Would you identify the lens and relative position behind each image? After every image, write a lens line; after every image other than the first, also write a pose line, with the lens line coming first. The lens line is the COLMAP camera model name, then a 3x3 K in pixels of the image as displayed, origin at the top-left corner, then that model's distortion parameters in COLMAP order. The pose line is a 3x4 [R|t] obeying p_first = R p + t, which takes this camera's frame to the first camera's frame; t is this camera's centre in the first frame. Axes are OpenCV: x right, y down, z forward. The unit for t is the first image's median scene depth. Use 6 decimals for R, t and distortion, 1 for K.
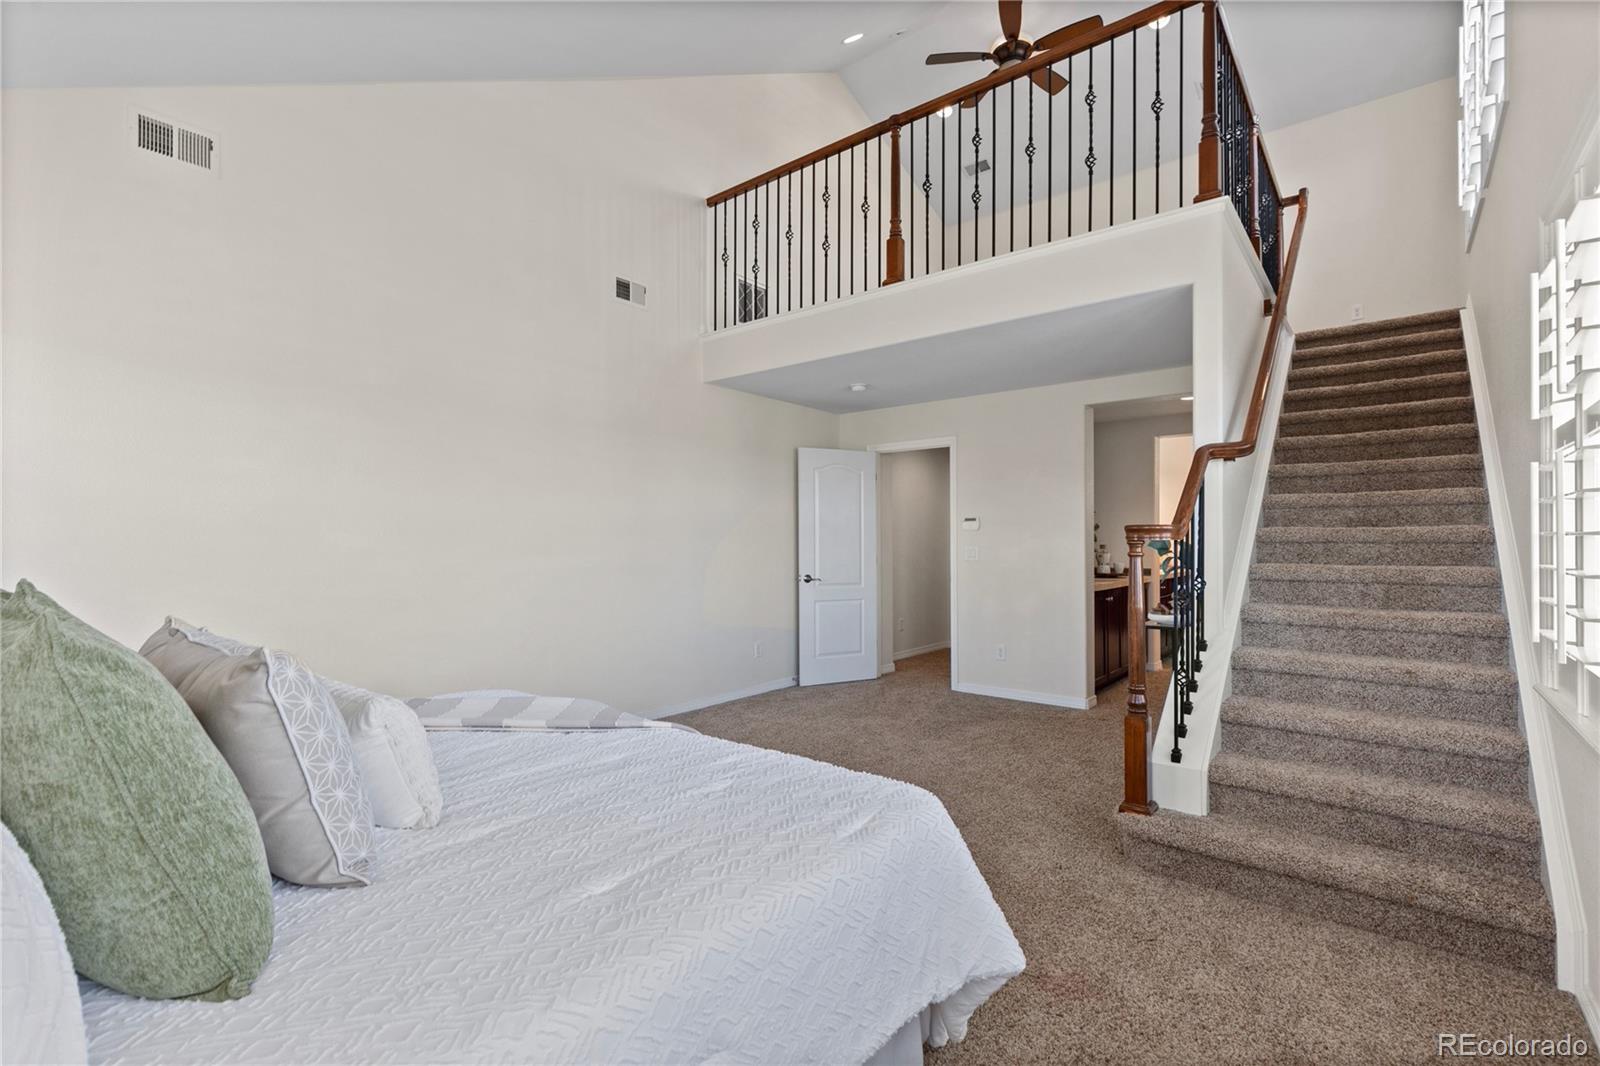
lens RADIAL K [[728.0, 0, 801.6], [0, 728.0, 539.6], [0, 0, 1]] dist [0.003591, 0.000092]
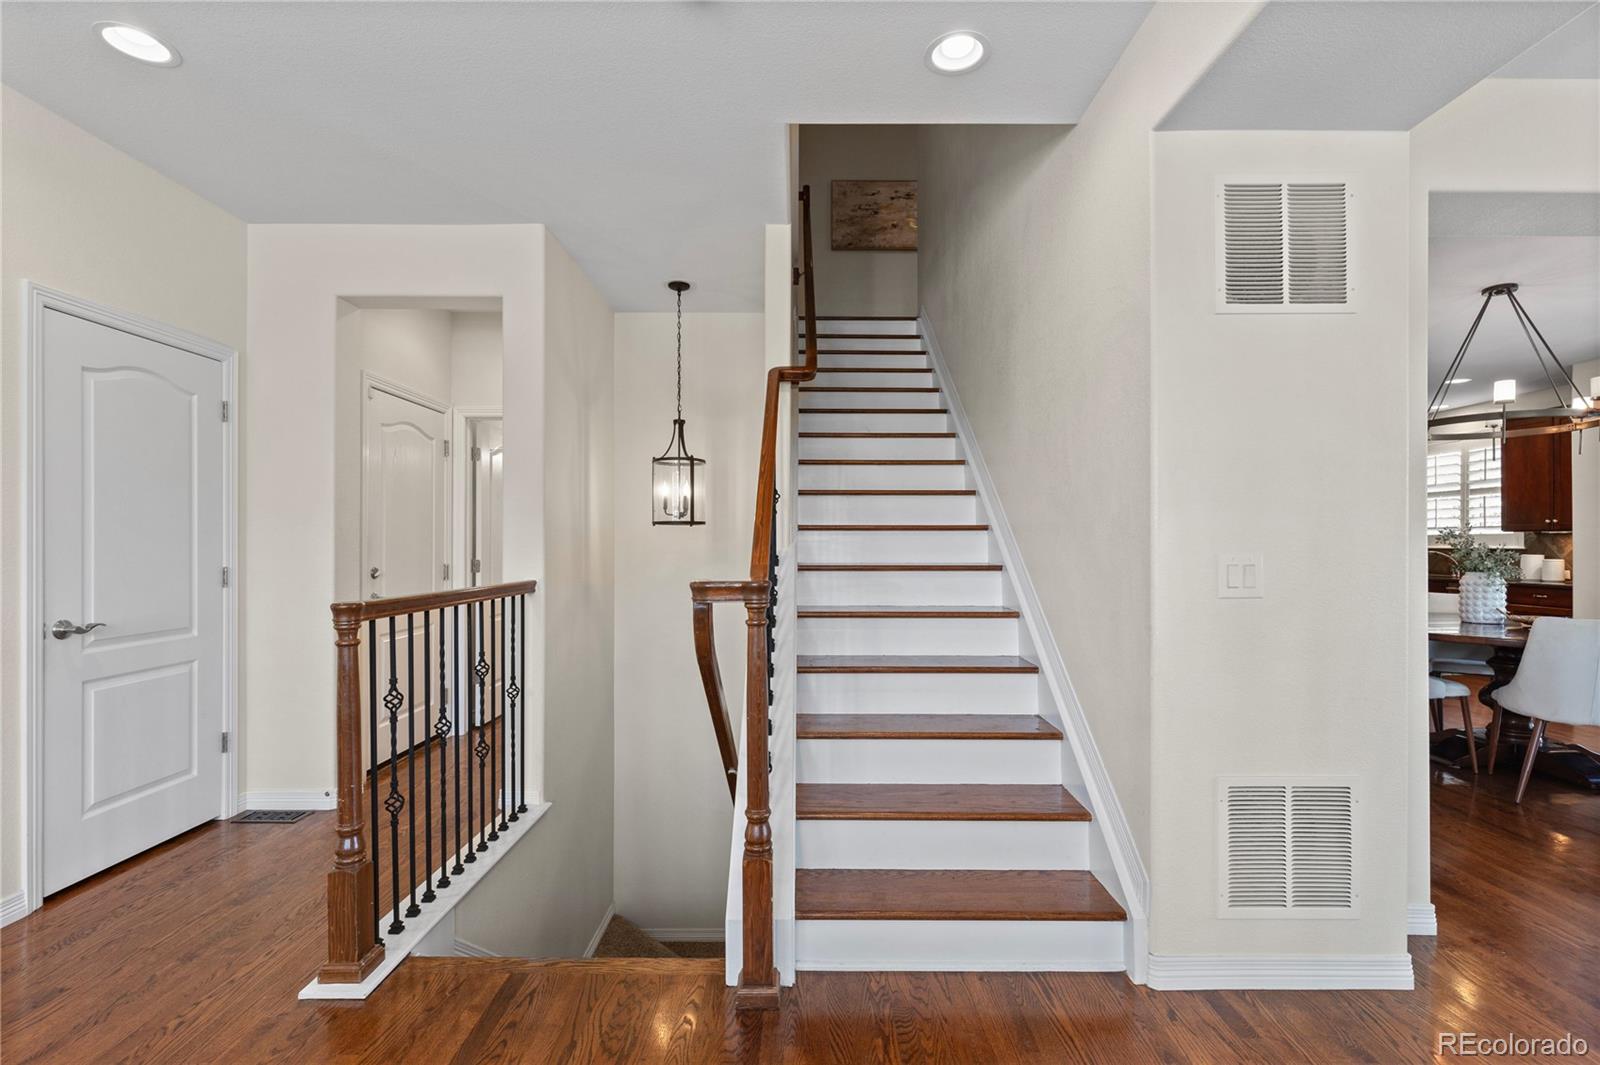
lens RADIAL K [[728.0, 0, 801.6], [0, 728.0, 539.1], [0, 0, 1]] dist [0.003591, 0.000092]
pose [[0.542477, 0.006632, 0.840044, -0.111452], [-0.001651, 0.999975, -0.006828, 0.004746], [-0.840069, 0.002317, 0.542475, 0.428880]]
